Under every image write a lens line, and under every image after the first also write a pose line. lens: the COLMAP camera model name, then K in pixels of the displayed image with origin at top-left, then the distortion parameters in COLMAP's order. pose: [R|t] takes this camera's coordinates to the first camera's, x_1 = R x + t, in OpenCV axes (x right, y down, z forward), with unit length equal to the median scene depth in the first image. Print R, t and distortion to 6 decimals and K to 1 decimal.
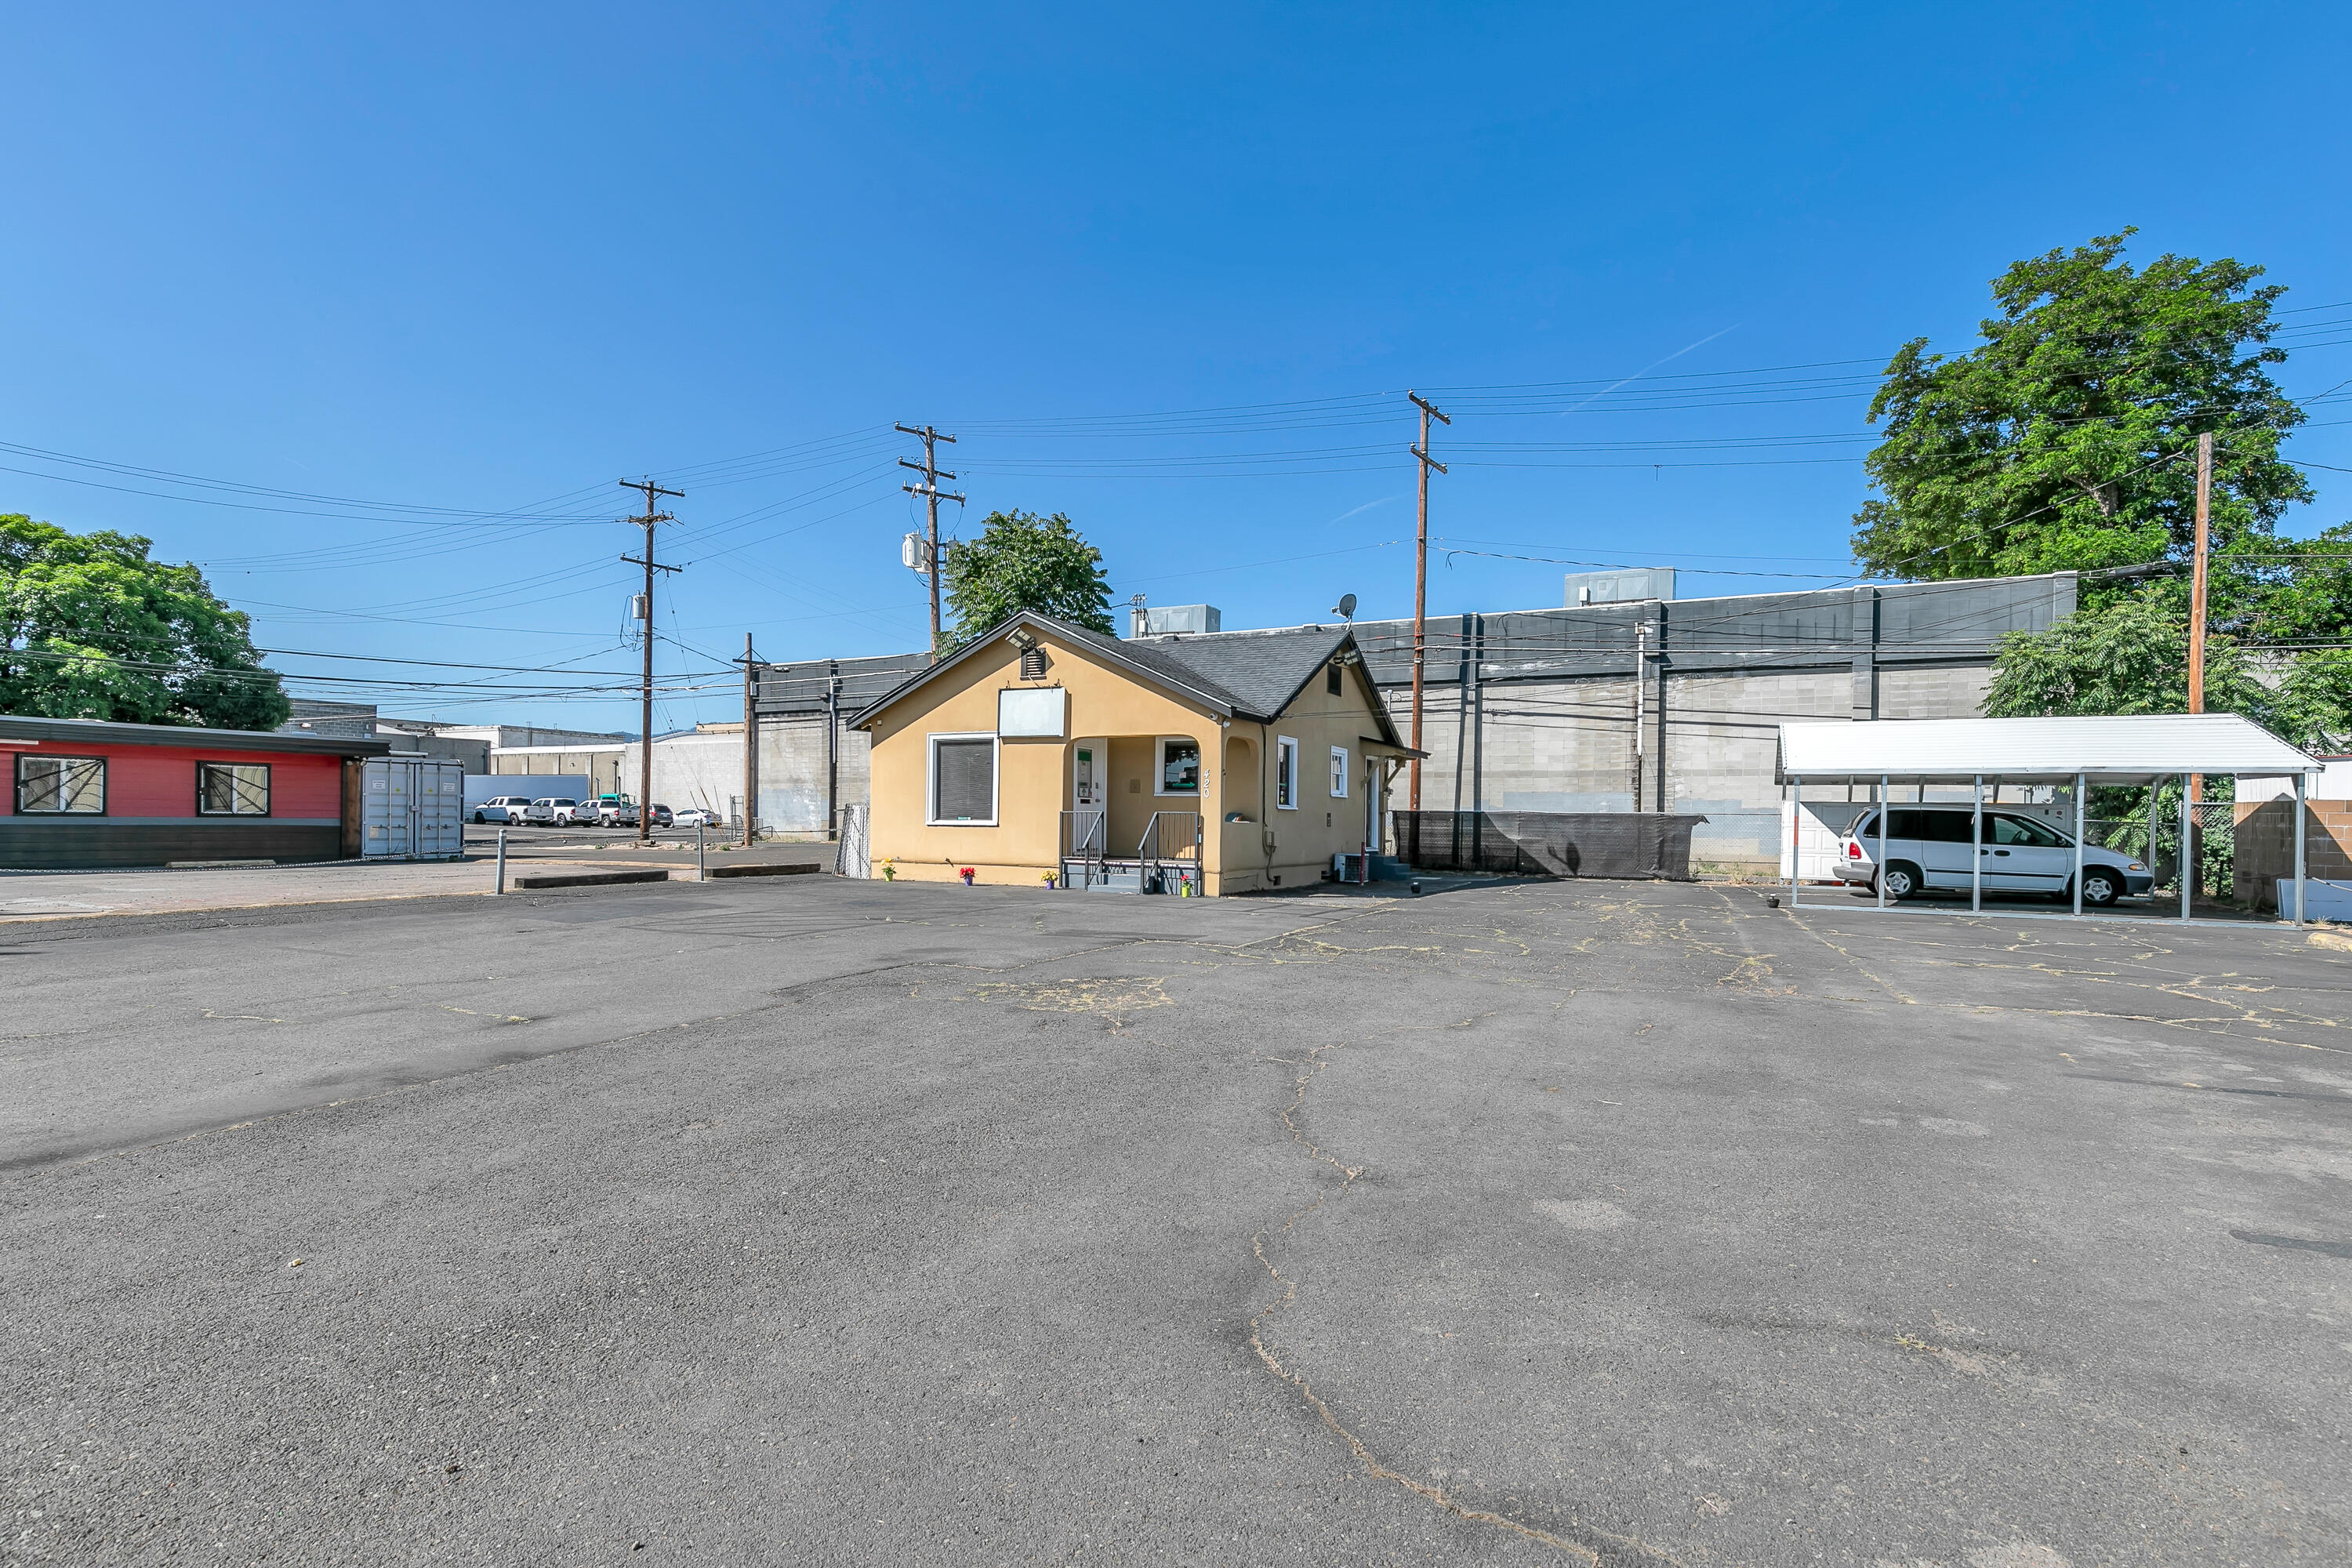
lens RADIAL K [[1146.8, 0, 1195.5], [0, 1146.8, 817.0], [0, 0, 1]] dist [0.010271, -0.001031]
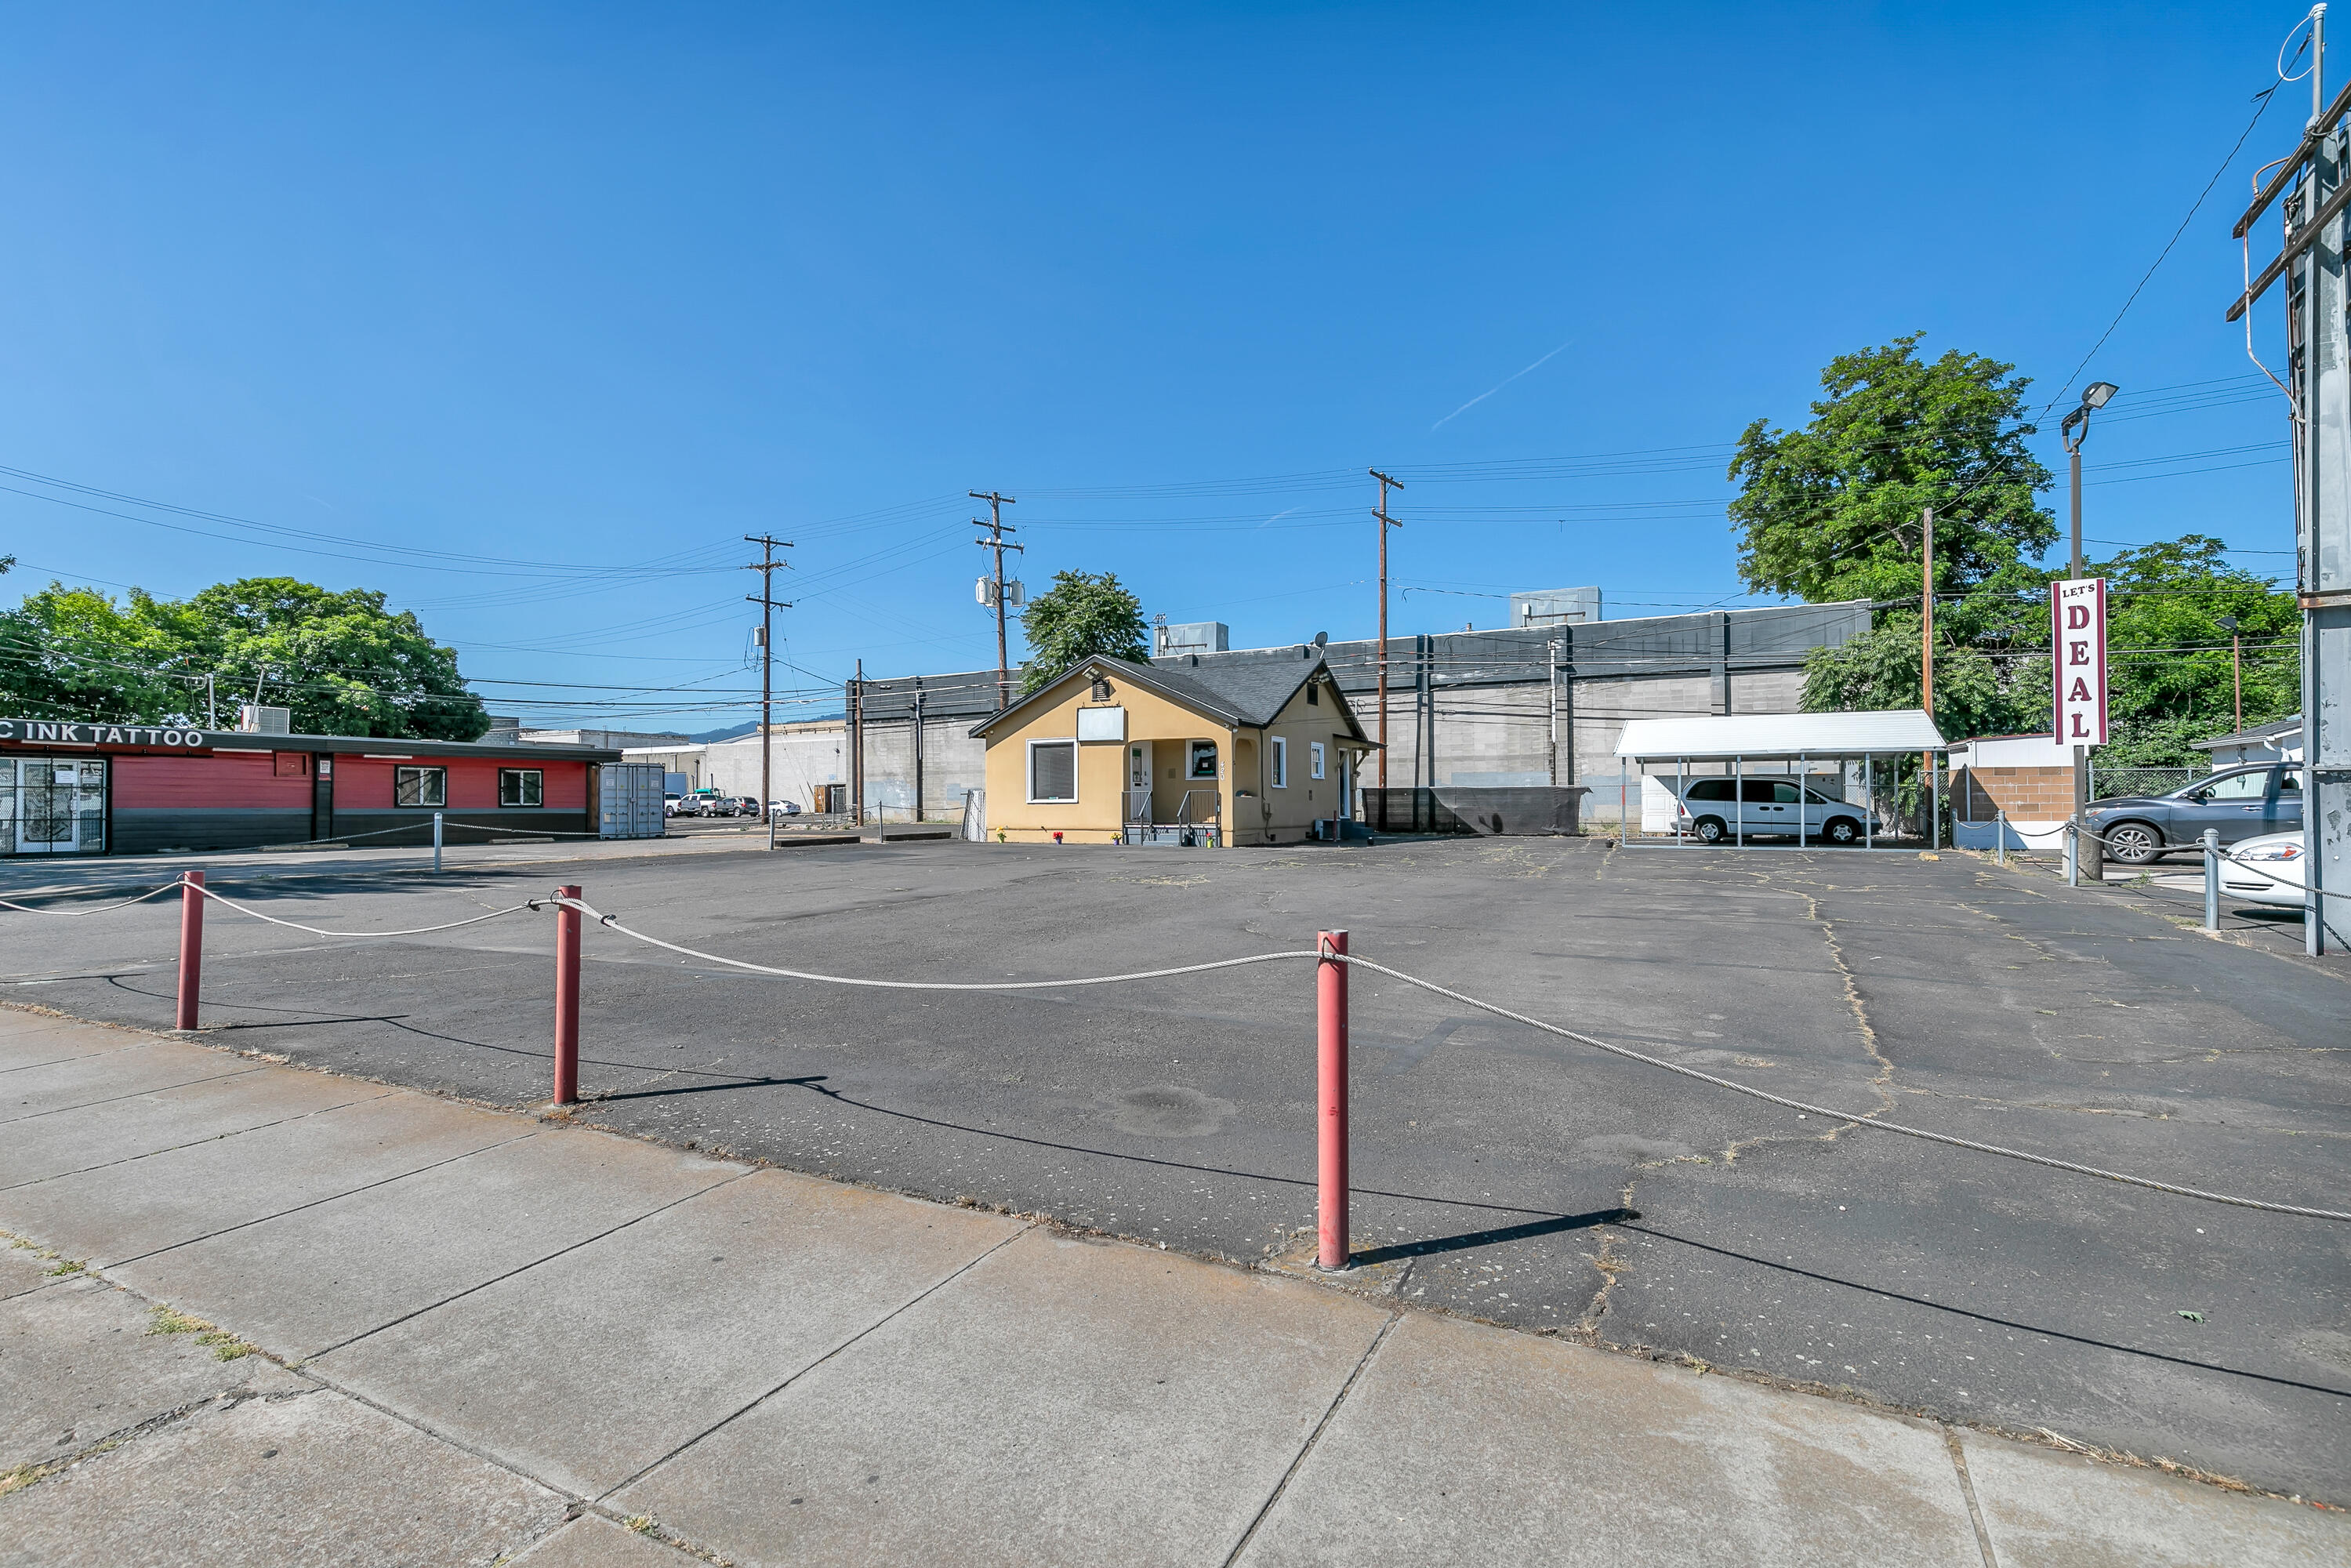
lens RADIAL K [[1086.1, 0, 1178.3], [0, 1086.1, 779.6], [0, 0, 1]] dist [0.009806, -0.000222]
pose [[0.999471, -0.018700, -0.026609, -0.006543], [0.018155, 0.999623, -0.020576, 0.006347], [0.026984, 0.020082, 0.999434, -0.252372]]
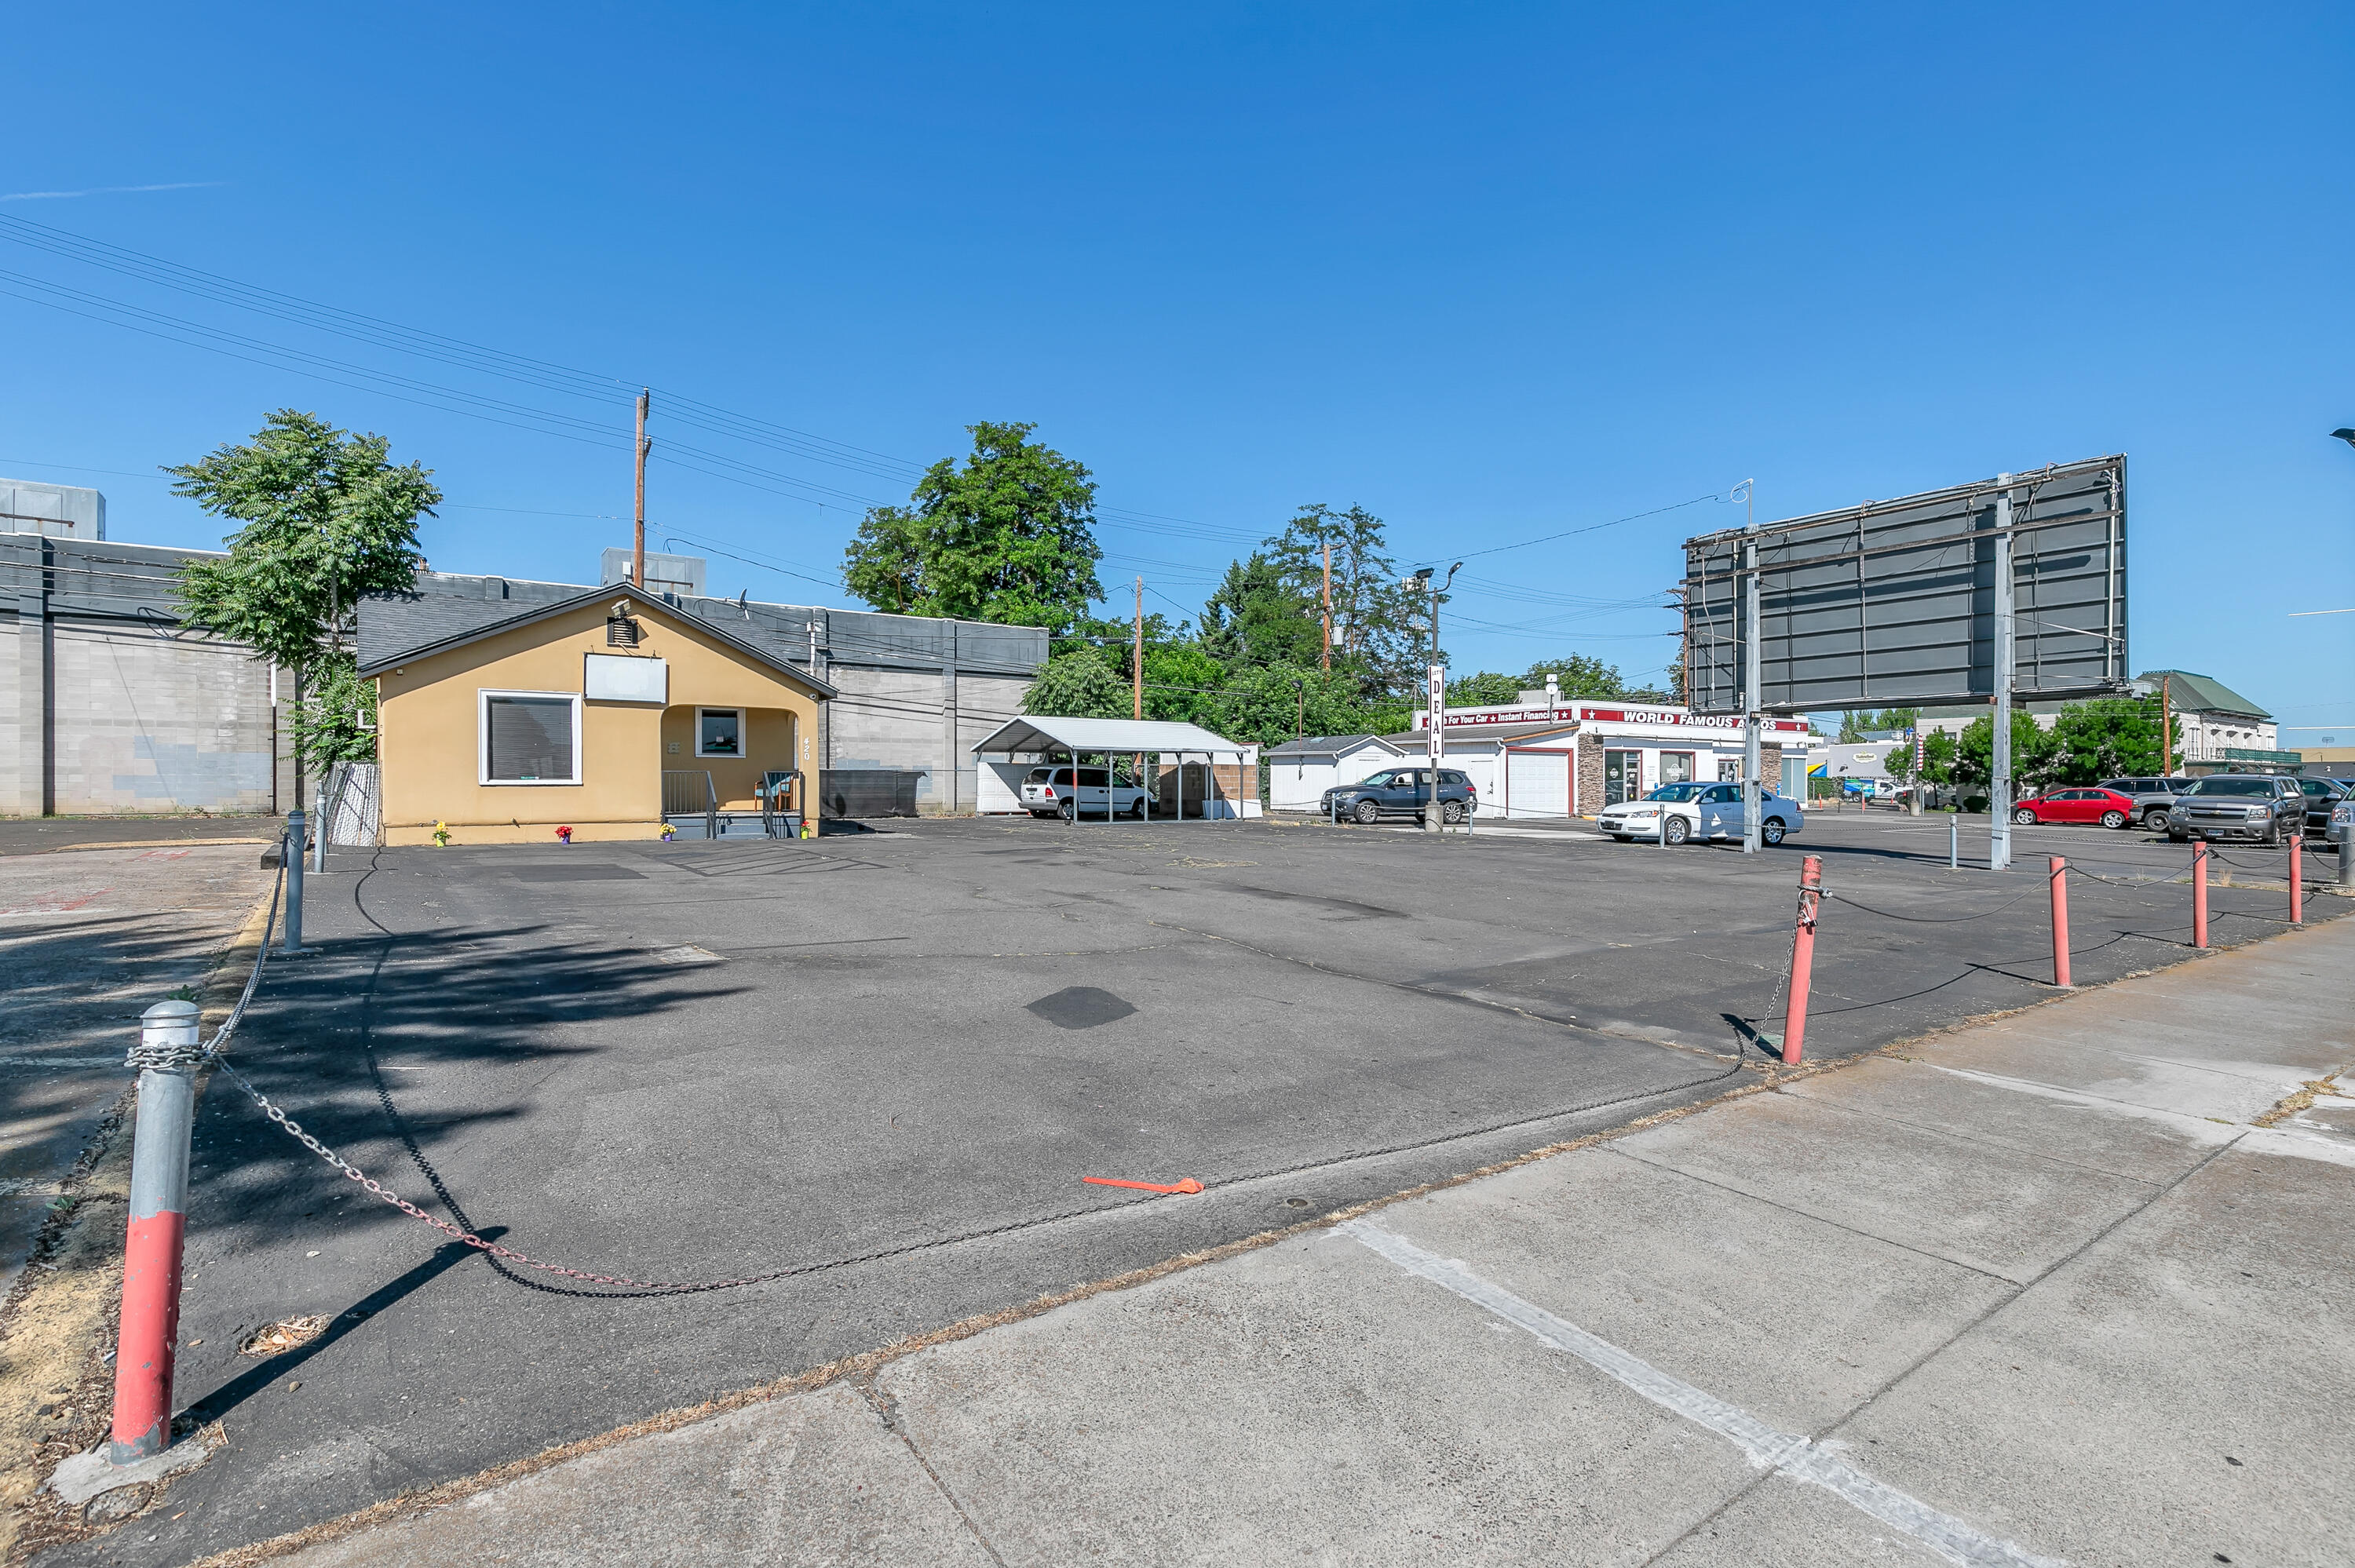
lens RADIAL K [[1118.8, 0, 1185.4], [0, 1118.8, 785.5], [0, 0, 1]] dist [0.006674, 0.000291]
pose [[0.466793, -0.015036, 0.884239, -0.565471], [0.000634, 0.999861, 0.016667, -0.005772], [-0.884366, -0.007220, 0.466738, 0.033899]]
